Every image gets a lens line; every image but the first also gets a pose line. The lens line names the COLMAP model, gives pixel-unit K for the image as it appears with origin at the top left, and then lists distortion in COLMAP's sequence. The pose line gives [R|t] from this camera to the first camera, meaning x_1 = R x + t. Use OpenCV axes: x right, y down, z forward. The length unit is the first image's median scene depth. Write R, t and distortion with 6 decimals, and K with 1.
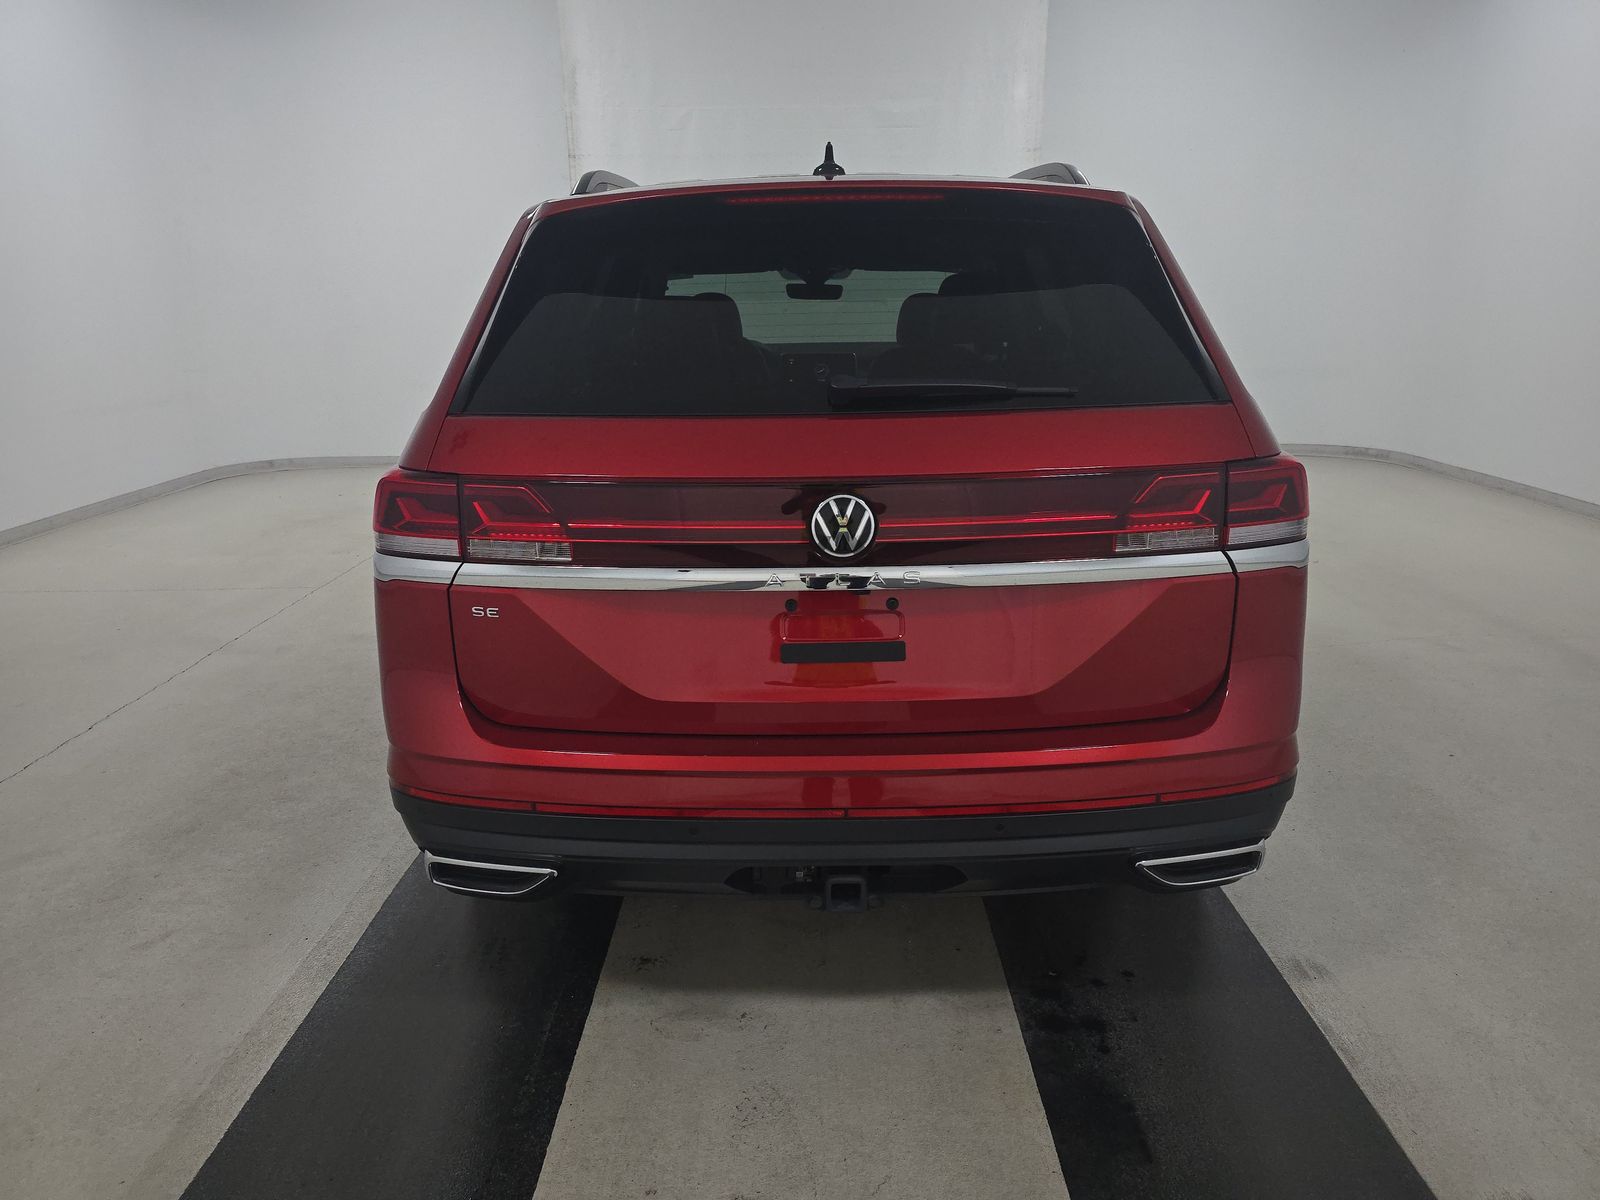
lens RADIAL K [[1068.1, 0, 806.7], [0, 1068.1, 595.4], [0, 0, 1]] dist [0.037392, -0.034783]
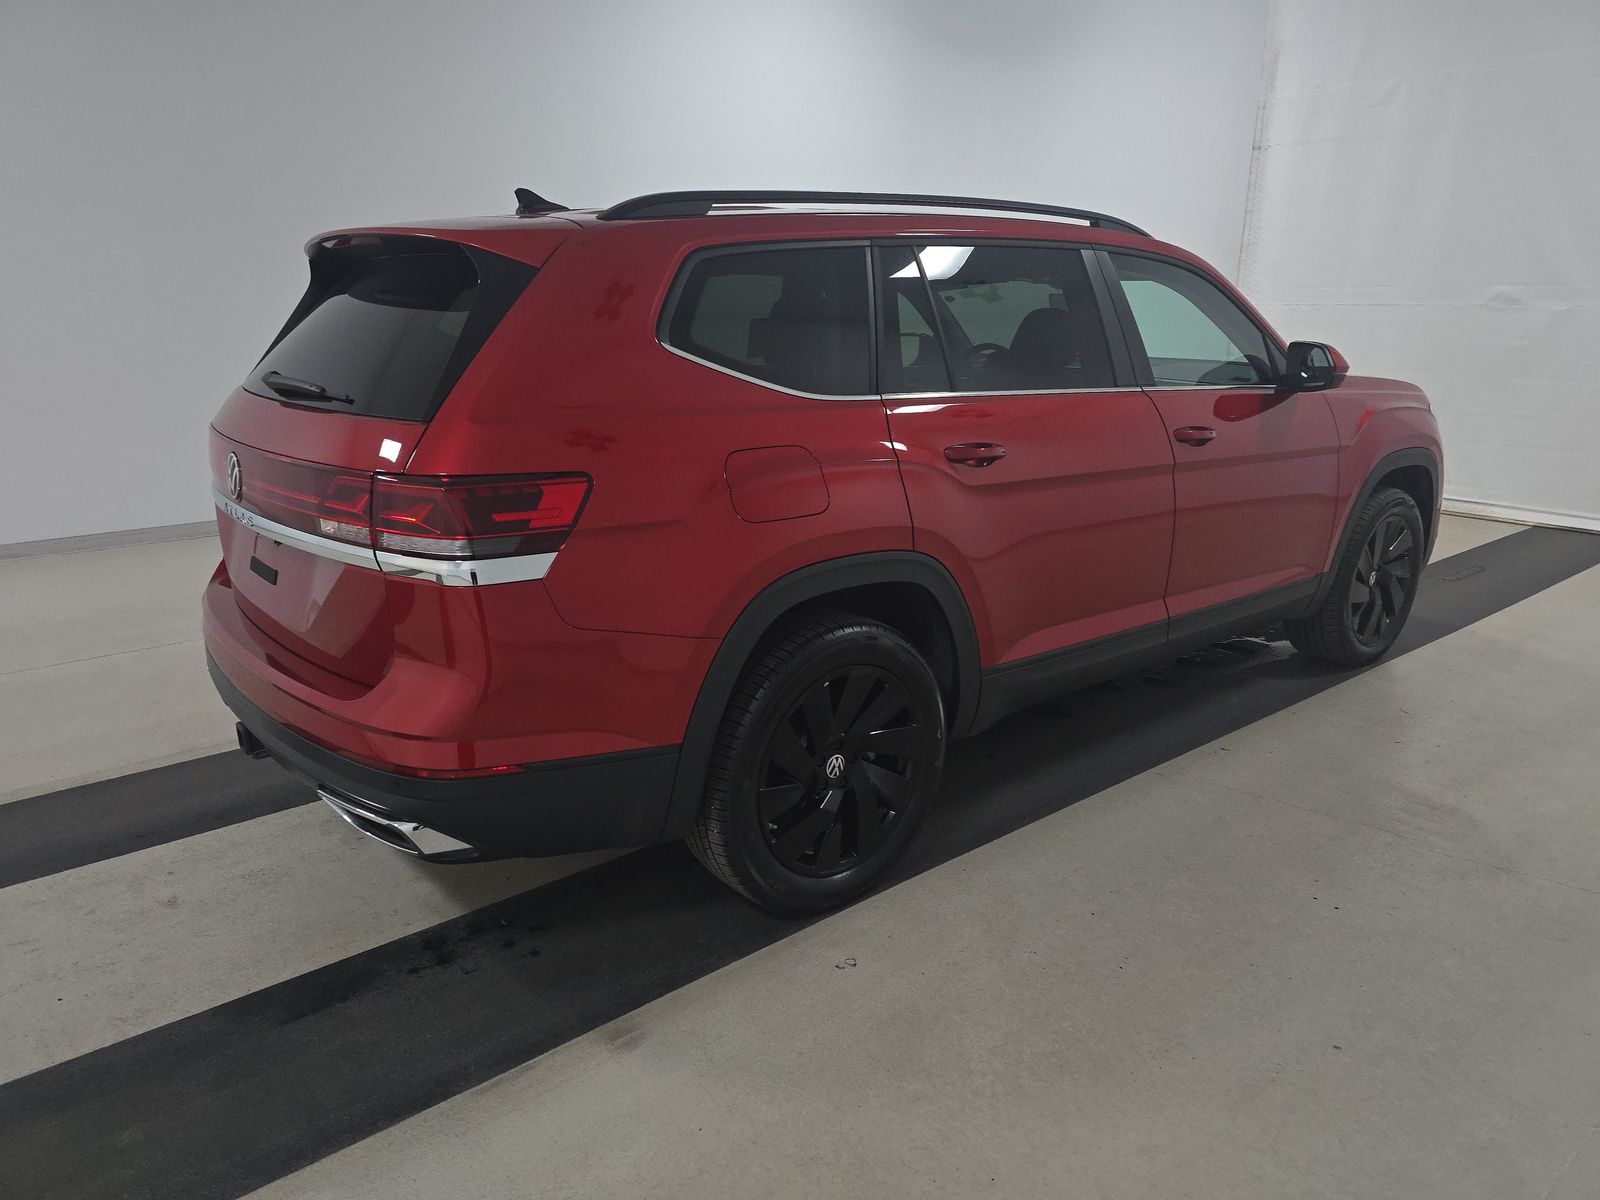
lens RADIAL K [[1068.1, 0, 806.7], [0, 1068.1, 595.4], [0, 0, 1]] dist [0.037392, -0.034783]
pose [[0.640213, 0.219605, -0.736139, 1.260414], [-0.214669, 0.971236, 0.103043, -0.173111], [0.737593, 0.092056, 0.668941, 0.482058]]
